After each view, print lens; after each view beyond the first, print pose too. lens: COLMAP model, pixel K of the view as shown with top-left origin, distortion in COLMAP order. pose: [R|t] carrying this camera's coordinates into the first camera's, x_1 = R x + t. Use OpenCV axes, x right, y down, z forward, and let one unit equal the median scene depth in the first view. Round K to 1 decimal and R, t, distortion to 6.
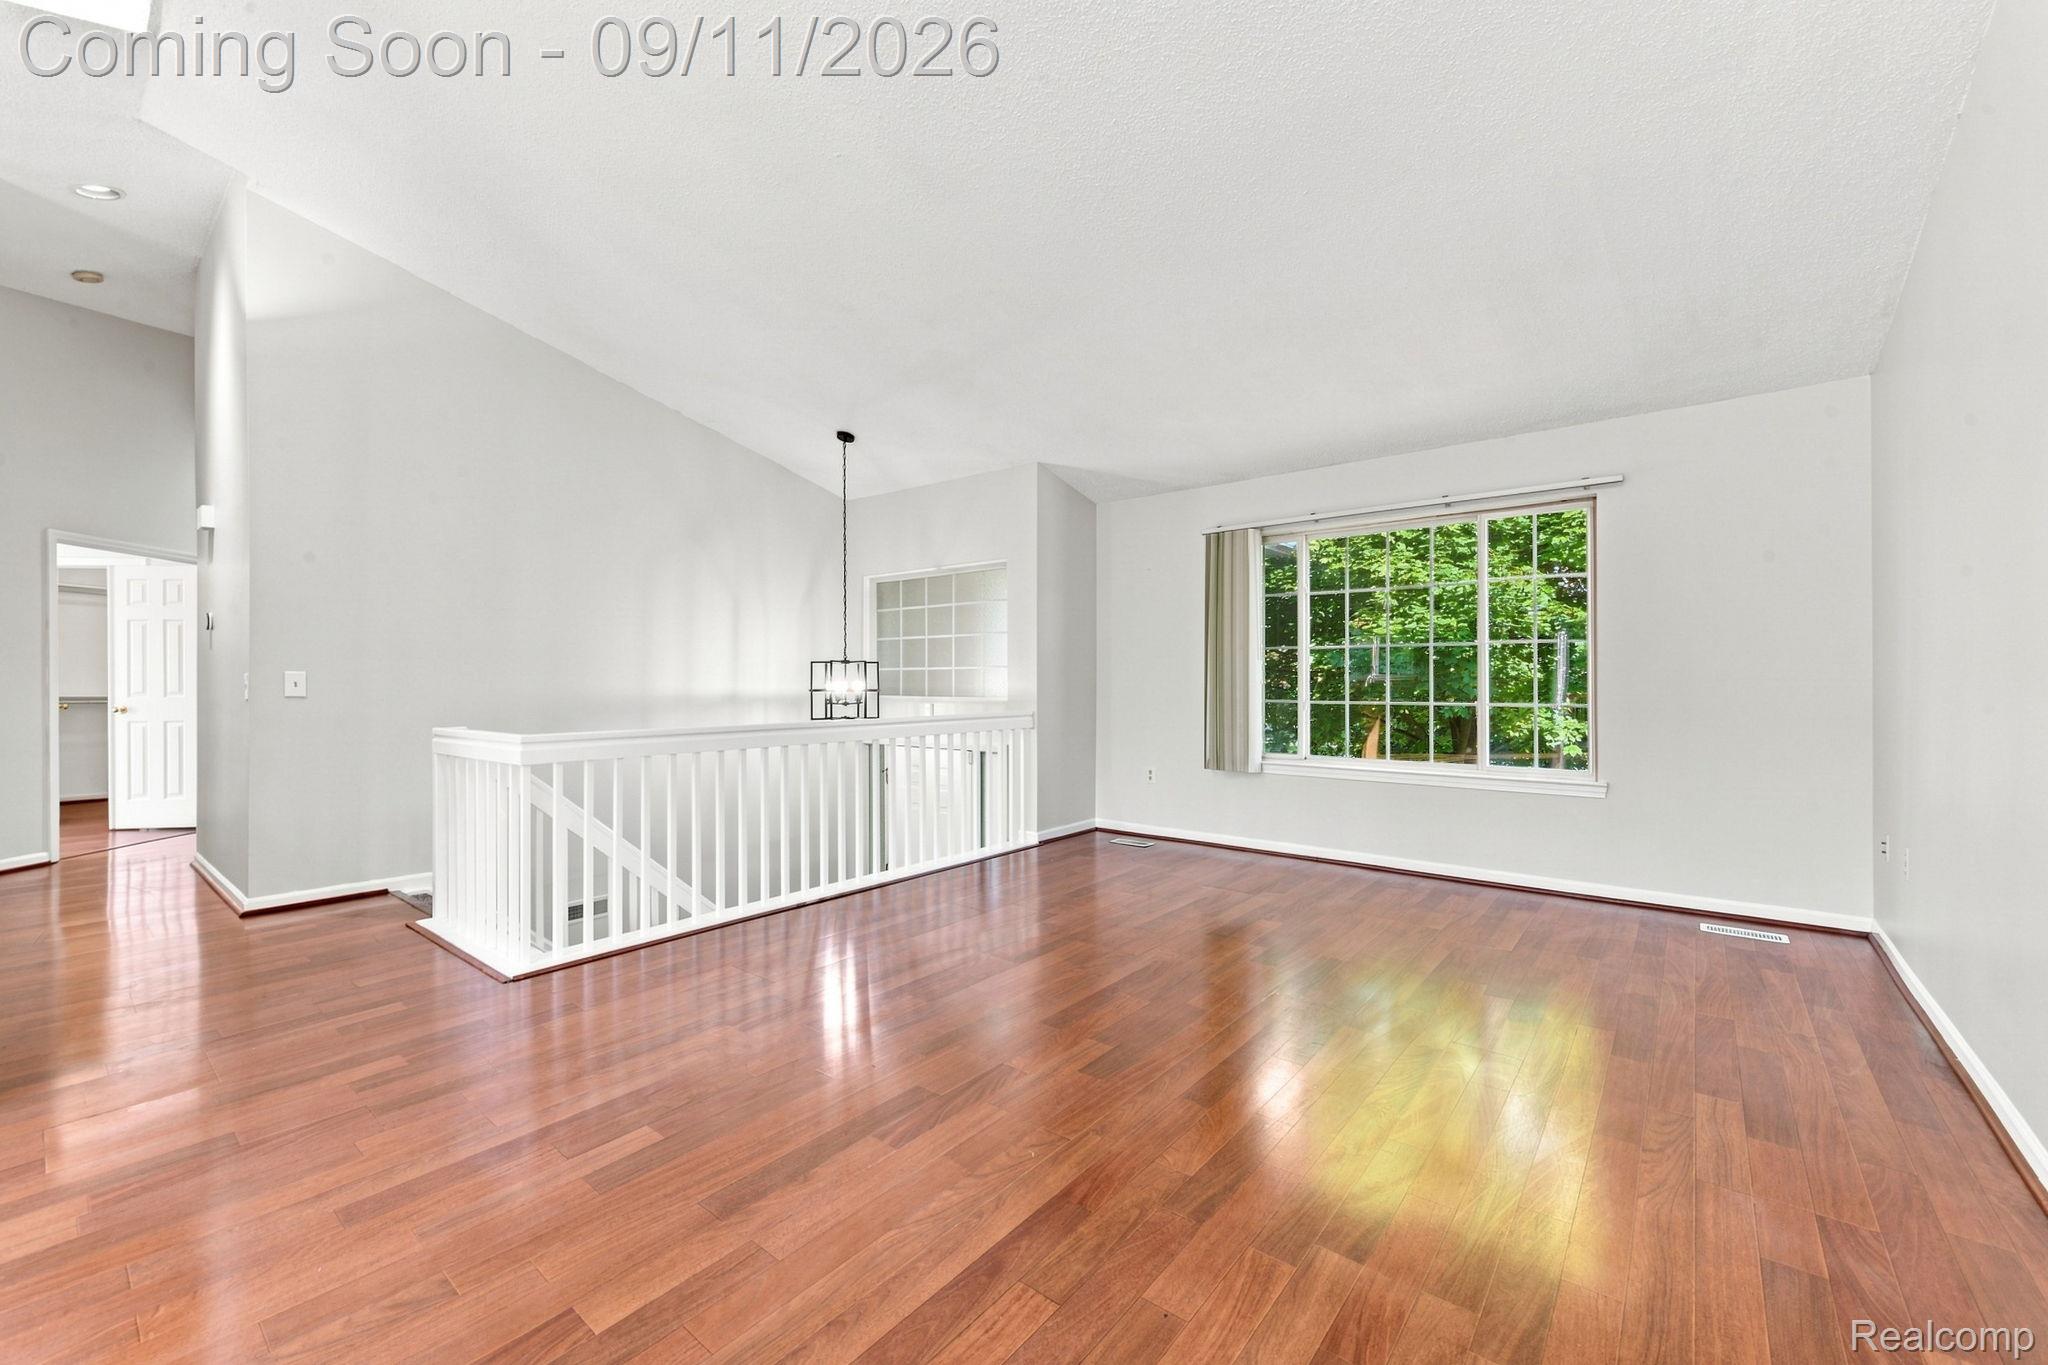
lens RADIAL K [[823.5, 0, 1024.0], [0, 823.5, 682.5], [0, 0, 1]] dist [0.000171, 0.000075]
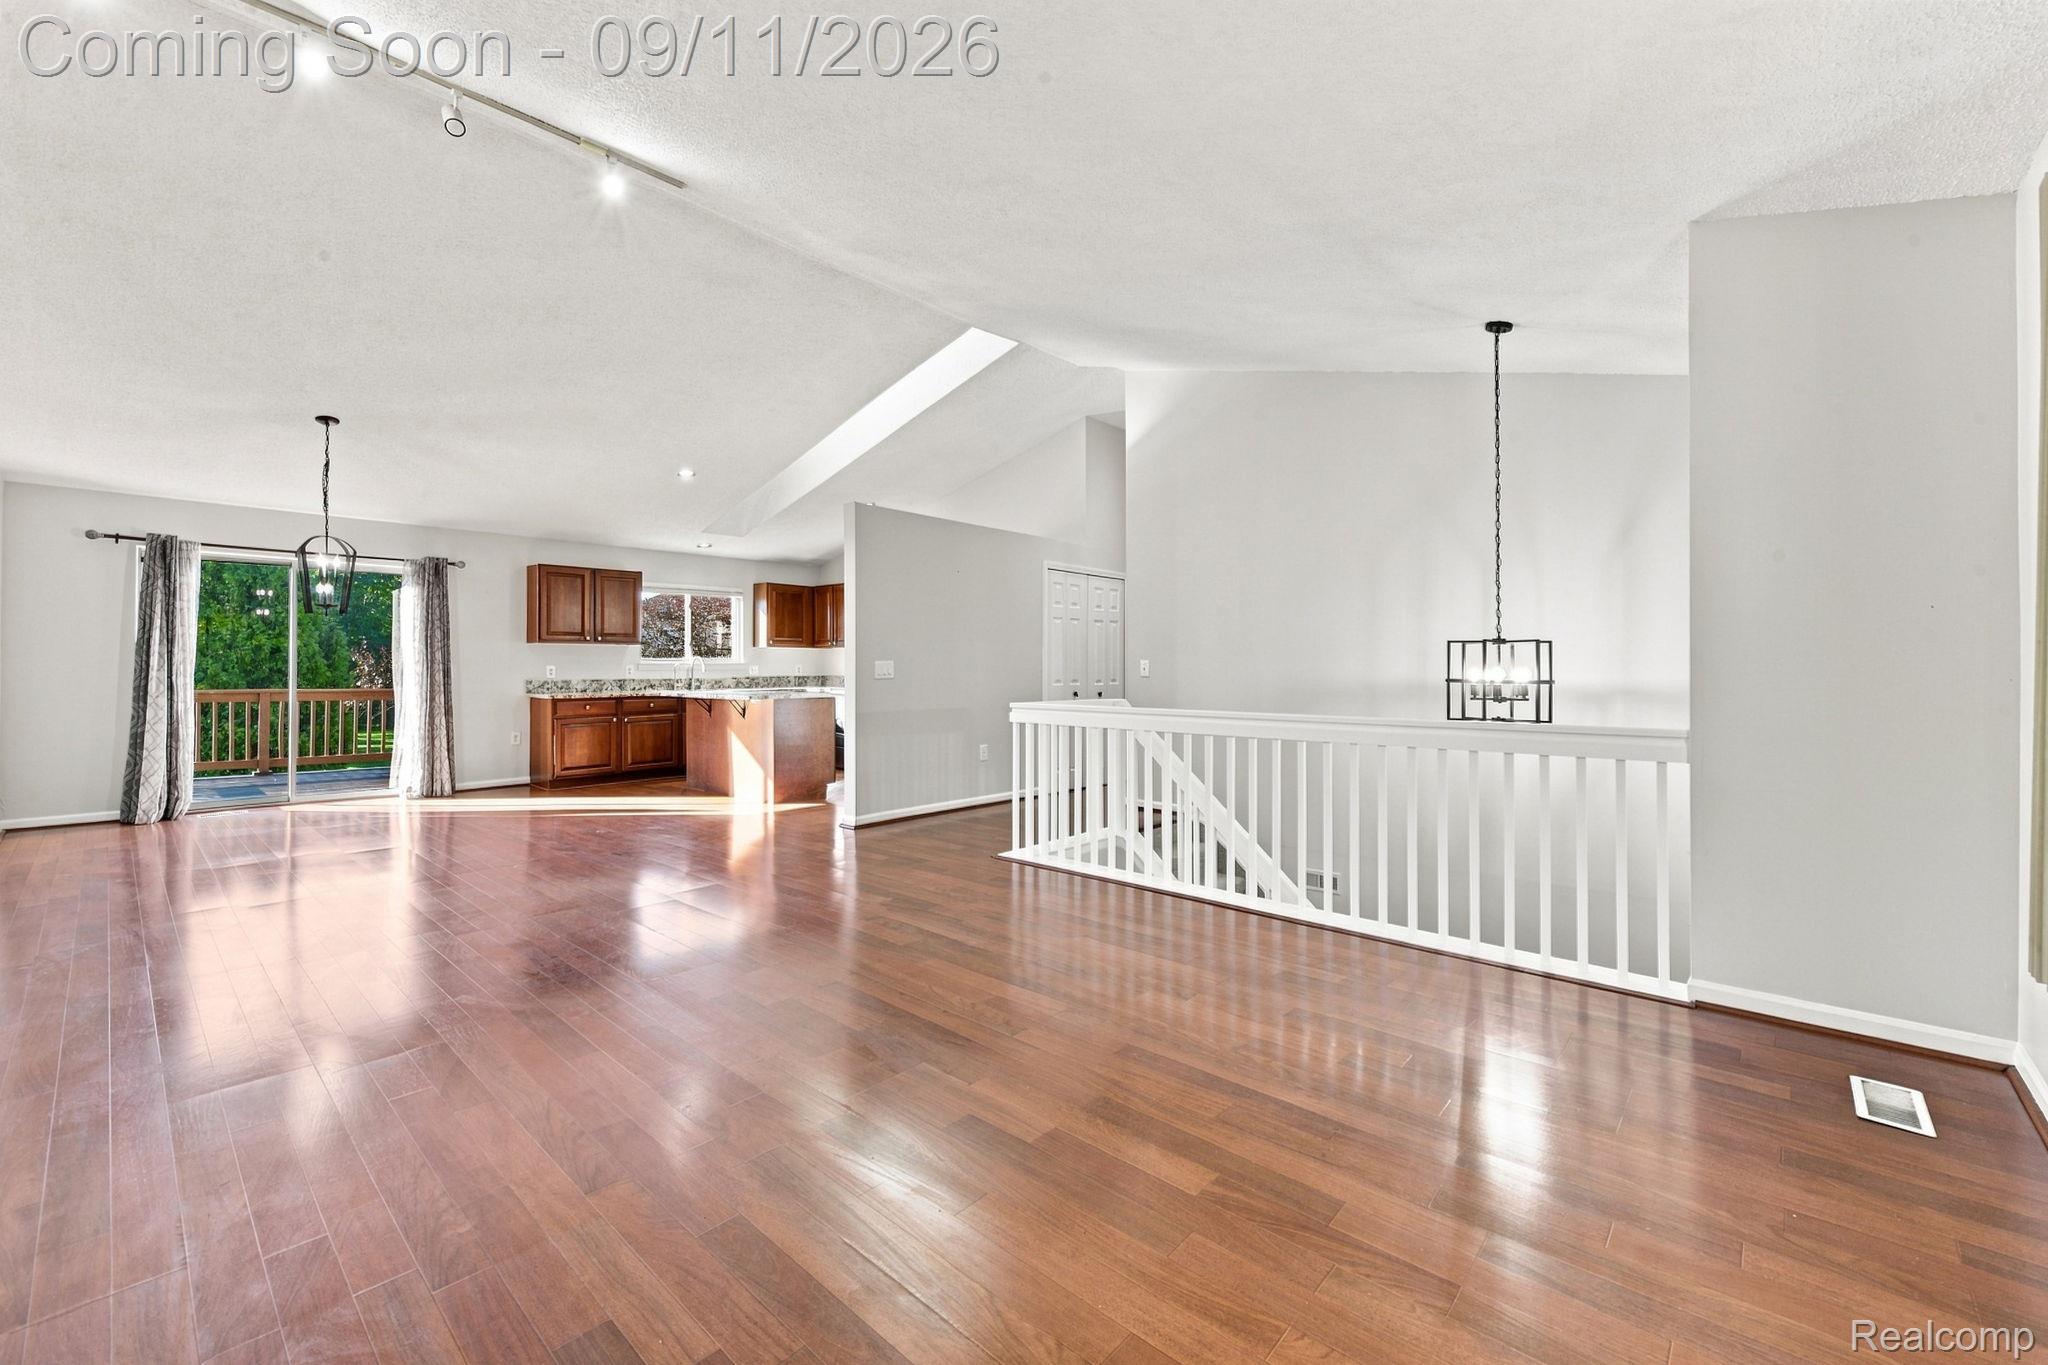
lens RADIAL K [[823.5, 0, 1024.0], [0, 823.5, 682.5], [0, 0, 1]] dist [0.000171, 0.000075]
pose [[-0.054047, 0.024653, -0.998234, 0.533293], [0.001068, 0.999696, 0.024631, -0.008010], [0.998538, 0.000265, -0.054056, 0.644696]]
